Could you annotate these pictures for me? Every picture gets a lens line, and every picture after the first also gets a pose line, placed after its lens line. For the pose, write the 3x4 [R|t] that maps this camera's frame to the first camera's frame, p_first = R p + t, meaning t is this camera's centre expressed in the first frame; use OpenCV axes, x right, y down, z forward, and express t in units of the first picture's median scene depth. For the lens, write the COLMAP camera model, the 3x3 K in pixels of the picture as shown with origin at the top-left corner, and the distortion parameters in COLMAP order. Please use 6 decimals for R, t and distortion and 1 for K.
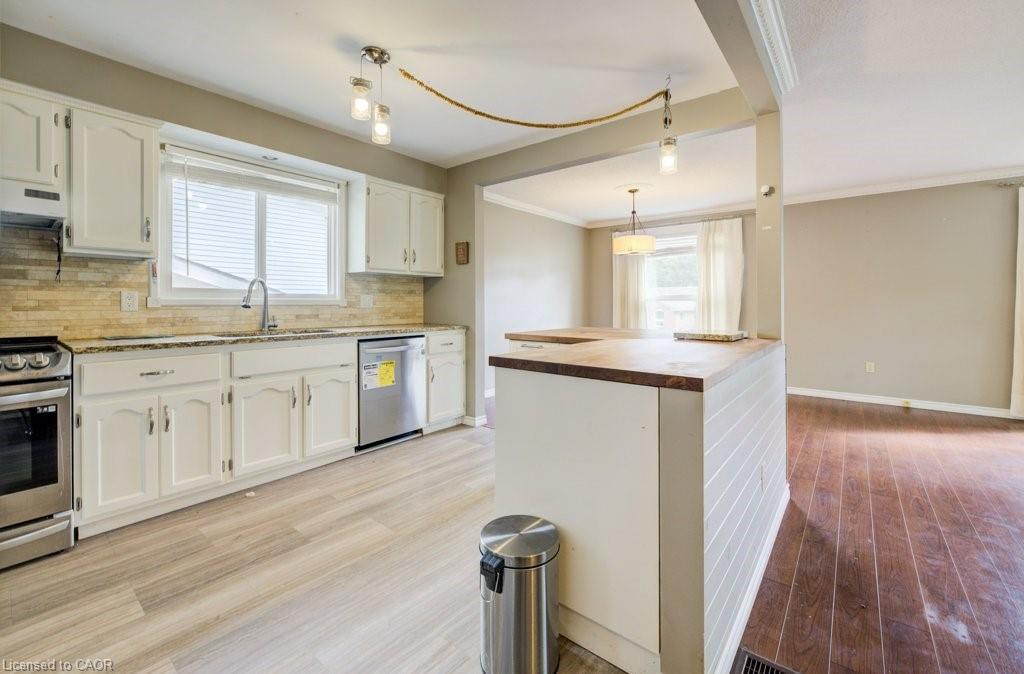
lens RADIAL K [[419.9, 0, 515.1], [0, 419.9, 298.5], [0, 0, 1]] dist [-0.010291, 0.000112]
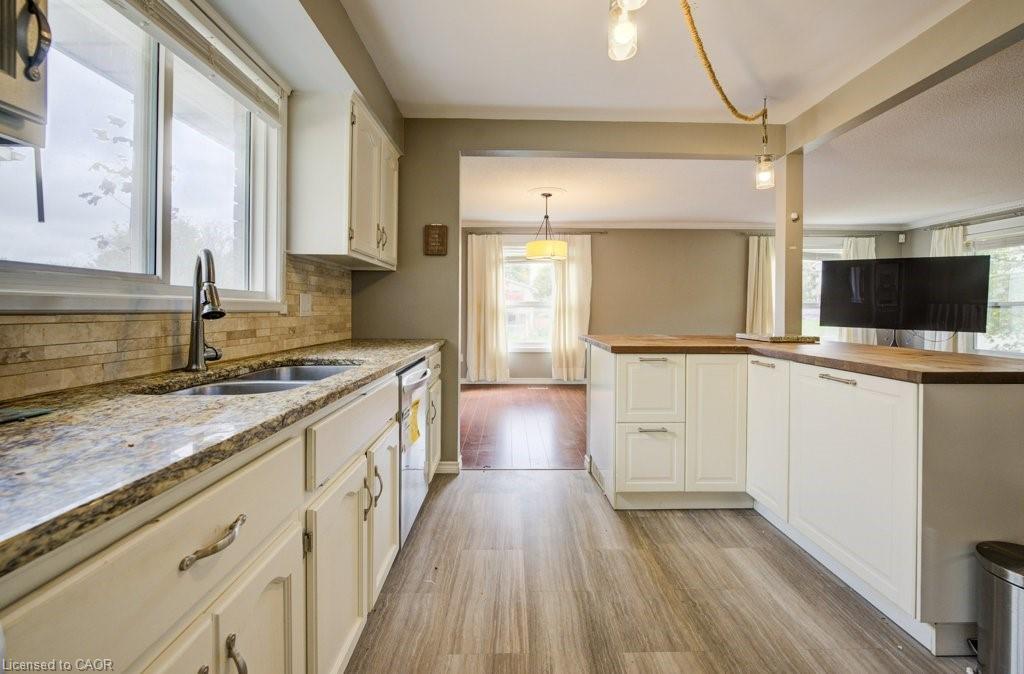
lens RADIAL K [[420.5, 0, 514.9], [0, 420.5, 307.3], [0, 0, 1]] dist [-0.006611, 0.000185]
pose [[0.769941, 0.005766, 0.638089, -0.522496], [-0.008916, 0.999959, 0.001723, 0.006430], [-0.638053, -0.007016, 0.769961, 0.375483]]
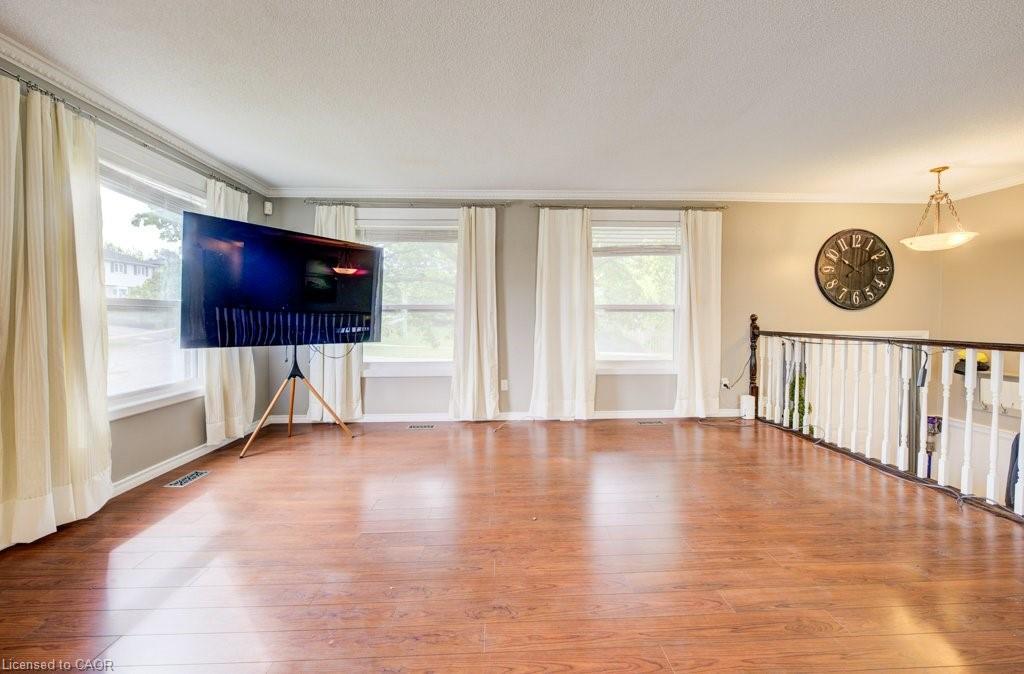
lens RADIAL K [[416.3, 0, 517.6], [0, 416.3, 324.9], [0, 0, 1]] dist [-0.010839, -0.000136]
pose [[-0.662208, -0.012652, 0.749213, 0.496994], [-0.004030, 0.999903, 0.013324, 0.016646], [-0.749309, 0.005804, -0.662195, 0.939169]]
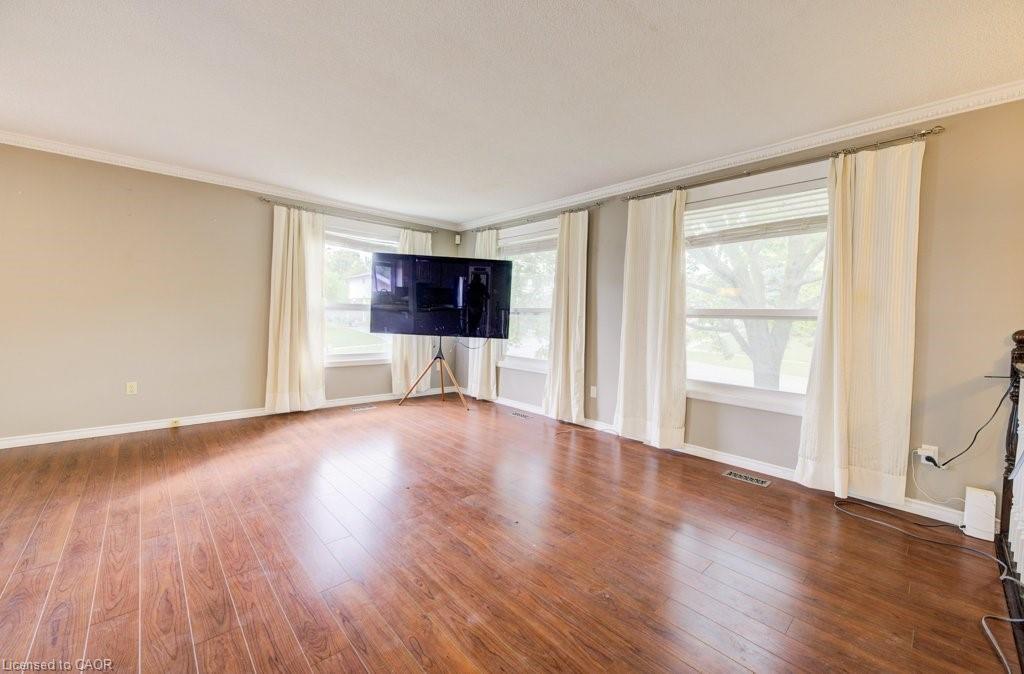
lens RADIAL K [[410.9, 0, 508.1], [0, 410.9, 324.7], [0, 0, 1]] dist [-0.000649, -0.000212]
pose [[0.158050, -0.015602, 0.987308, 0.251822], [-0.034479, 0.999178, 0.021309, 0.003967], [-0.986829, -0.037409, 0.157382, 0.224147]]
